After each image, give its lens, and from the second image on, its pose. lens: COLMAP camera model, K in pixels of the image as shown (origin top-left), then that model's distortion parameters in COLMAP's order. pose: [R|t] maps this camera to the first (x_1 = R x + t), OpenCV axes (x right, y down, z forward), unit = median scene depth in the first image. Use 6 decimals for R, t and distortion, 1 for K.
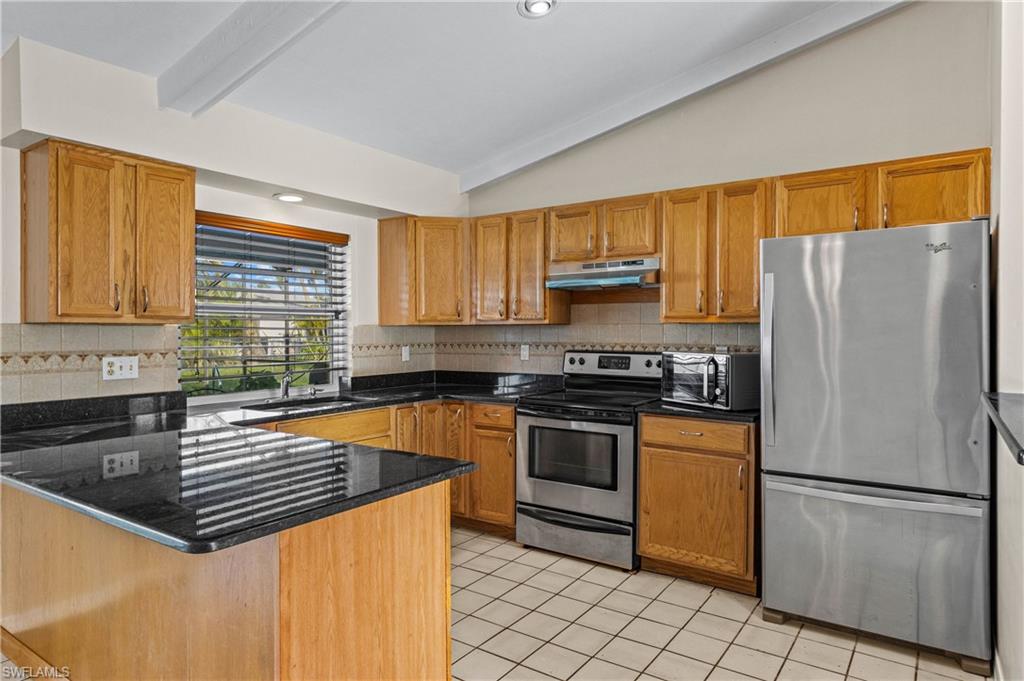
lens RADIAL K [[619.7, 0, 514.6], [0, 619.7, 334.1], [0, 0, 1]] dist [0.017484, -0.003800]
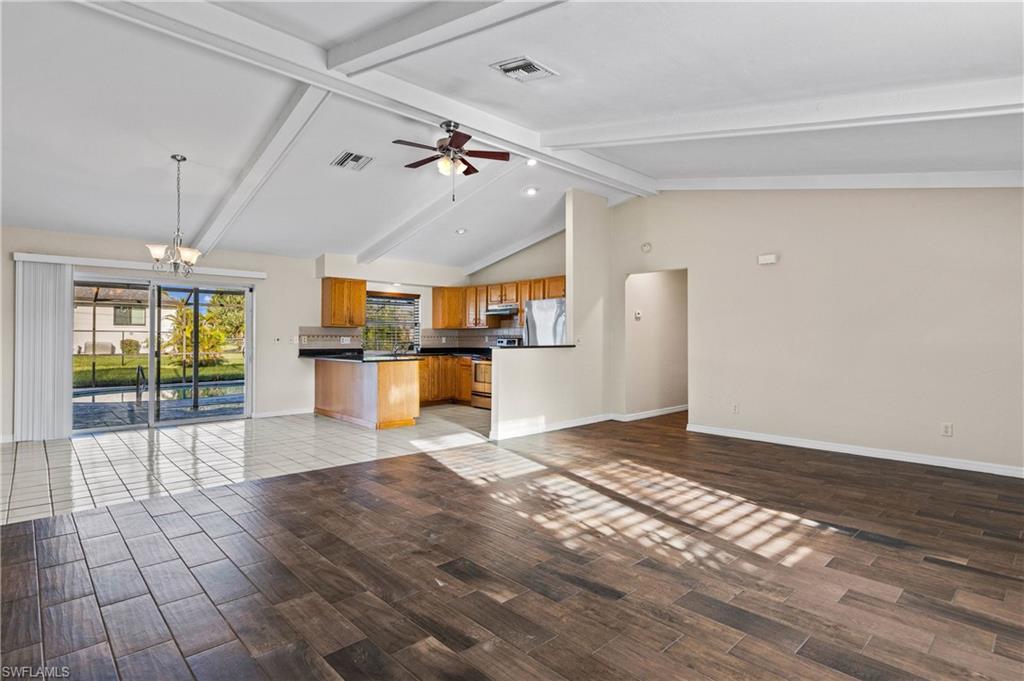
lens RADIAL K [[516.9, 0, 514.1], [0, 516.9, 337.3], [0, 0, 1]] dist [0.014208, 0.002195]
pose [[0.977286, 0.004713, -0.211873, 0.725444], [-0.006403, 0.999953, -0.007291, 0.045228], [0.211829, 0.008482, 0.977270, -1.314123]]
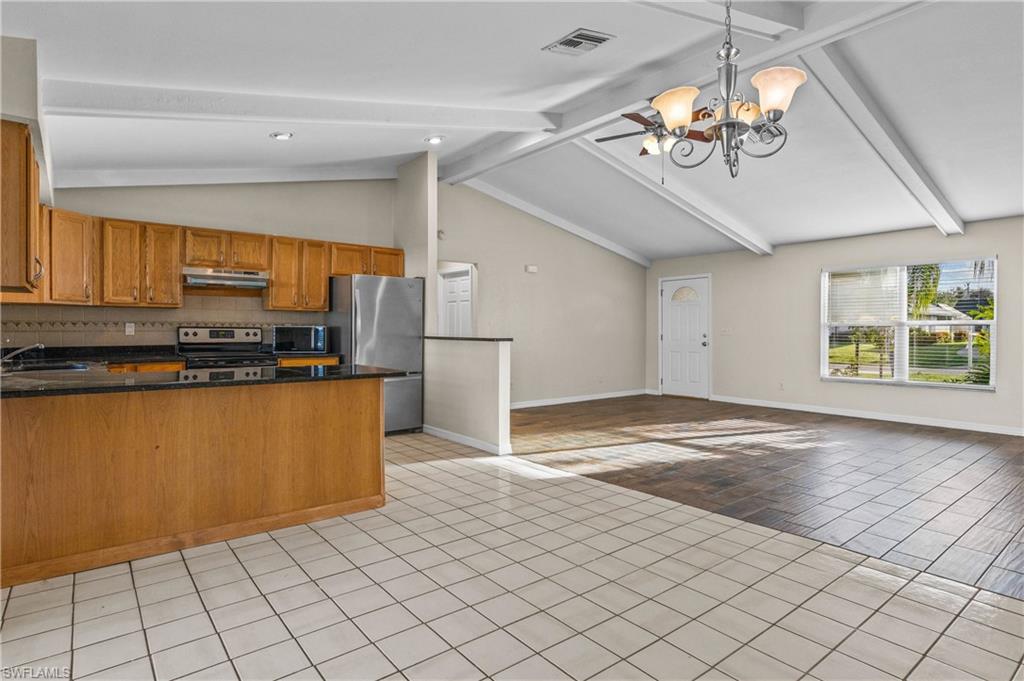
lens RADIAL K [[537.1, 0, 505.7], [0, 537.1, 336.7], [0, 0, 1]] dist [0.010772, 0.000228]
pose [[0.294672, -0.008248, 0.955563, -1.043045], [0.000959, 0.999965, 0.008336, 0.047084], [-0.955598, -0.001540, 0.294670, -0.089279]]
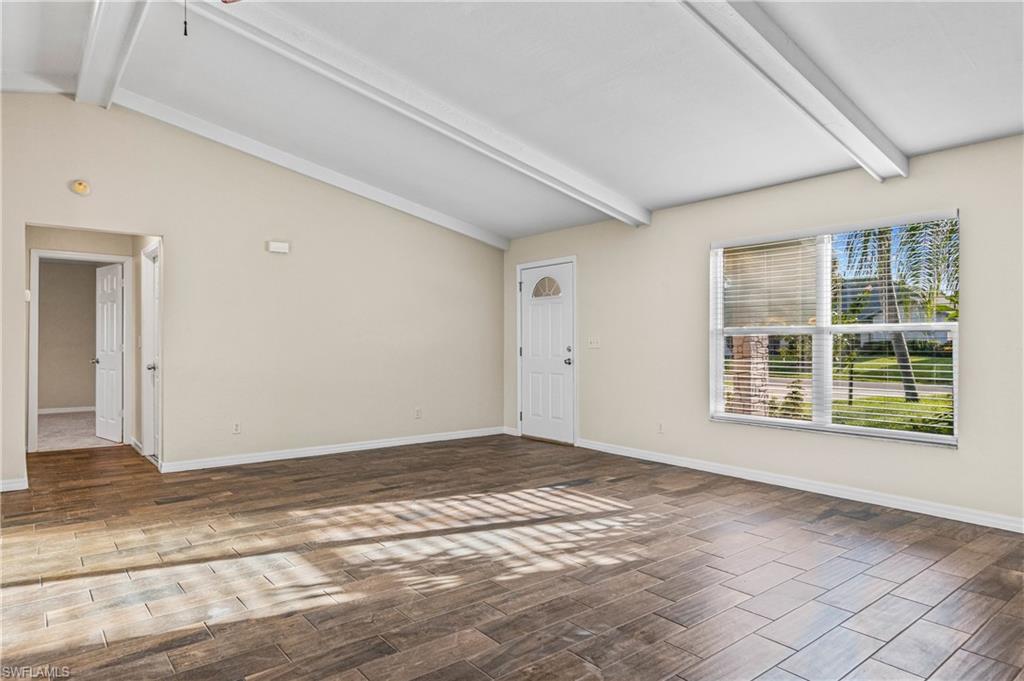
lens RADIAL K [[619.1, 0, 502.0], [0, 619.1, 337.3], [0, 0, 1]] dist [0.010430, -0.000636]
pose [[0.303642, 0.008431, 0.952749, -0.283992], [0.003436, 0.999945, -0.009944, 0.045910], [-0.952780, 0.006293, 0.303596, -0.617506]]
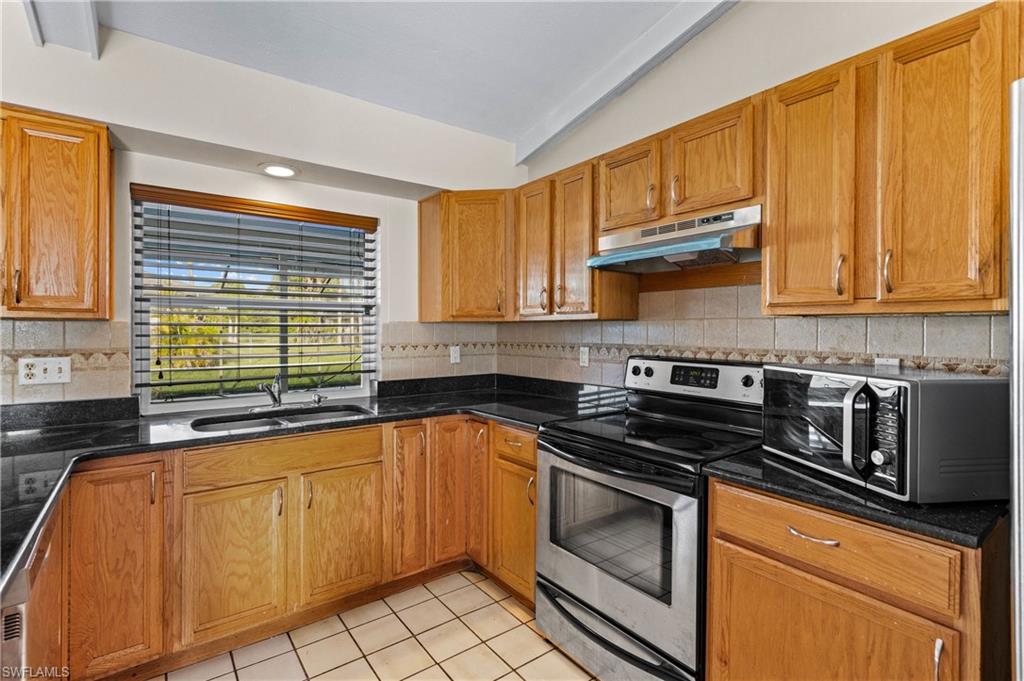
lens RADIAL K [[488.2, 0, 513.8], [0, 488.2, 332.0], [0, 0, 1]] dist [0.004623, 0.000015]
pose [[0.948001, 0.005255, -0.318224, 0.162197], [-0.005127, 0.999986, 0.001240, -0.002026], [0.318226, 0.000456, 0.948015, 0.495198]]
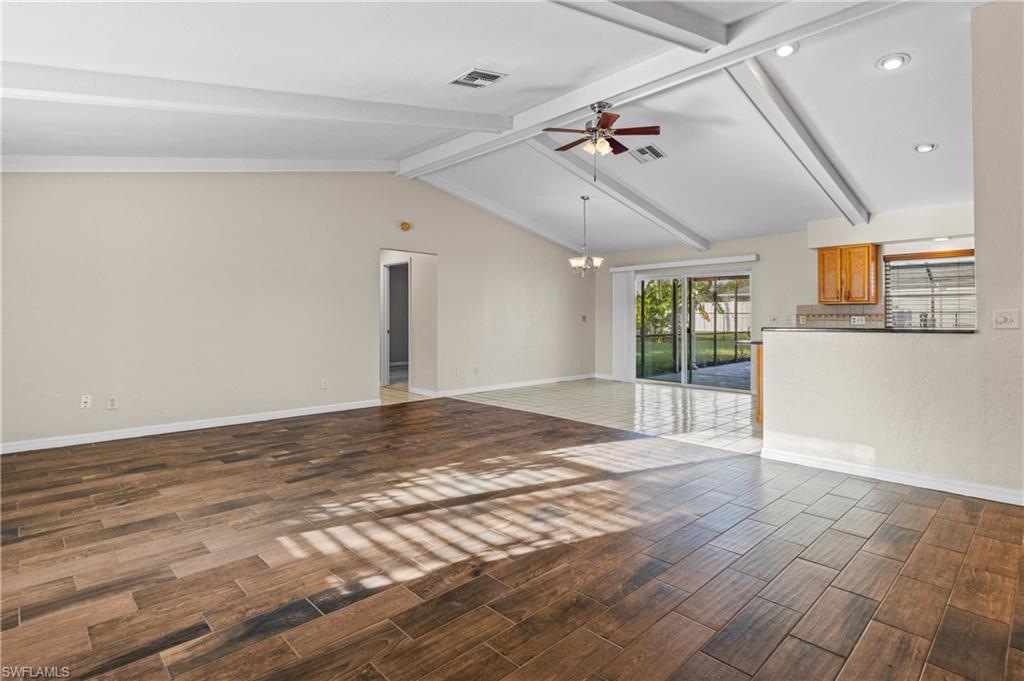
lens RADIAL K [[516.9, 0, 519.9], [0, 516.9, 310.4], [0, 0, 1]] dist [0.014208, 0.002195]
pose [[-0.196371, -0.015650, -0.980405, 1.631769], [-0.005926, 0.999873, -0.014774, 0.046558], [0.980512, 0.002909, -0.196439, 0.001625]]
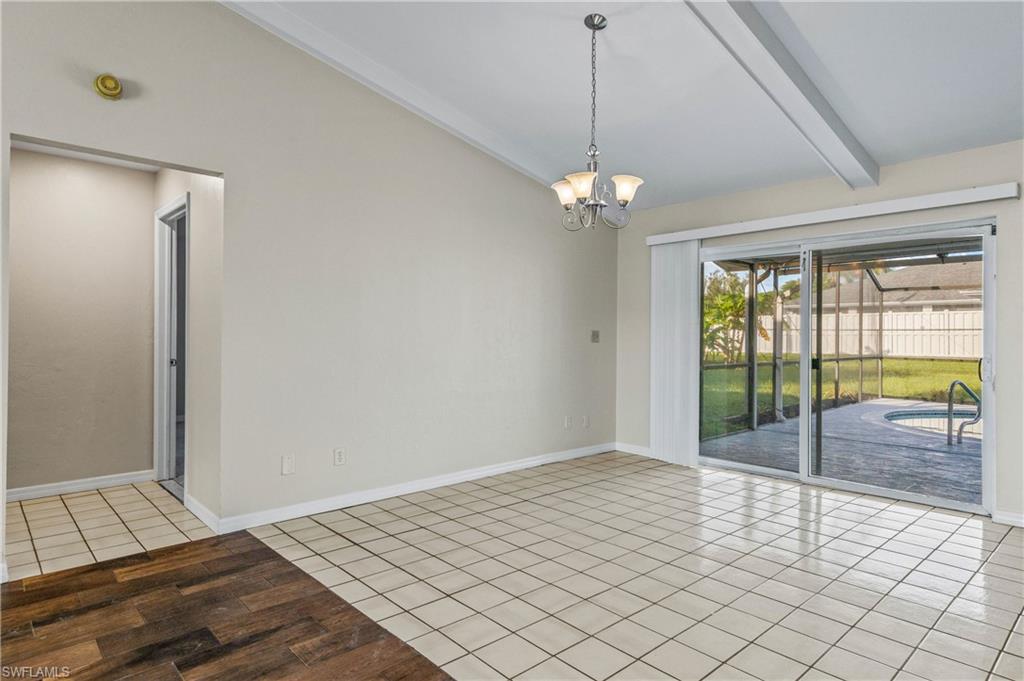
lens RADIAL K [[579.6, 0, 520.3], [0, 579.6, 333.5], [0, 0, 1]] dist [-0.002385, -0.000082]
pose [[-0.213652, -0.004106, -0.976901, 0.435718], [-0.011292, 0.999935, -0.001733, 0.045608], [0.976845, 0.010661, -0.213685, -0.067855]]
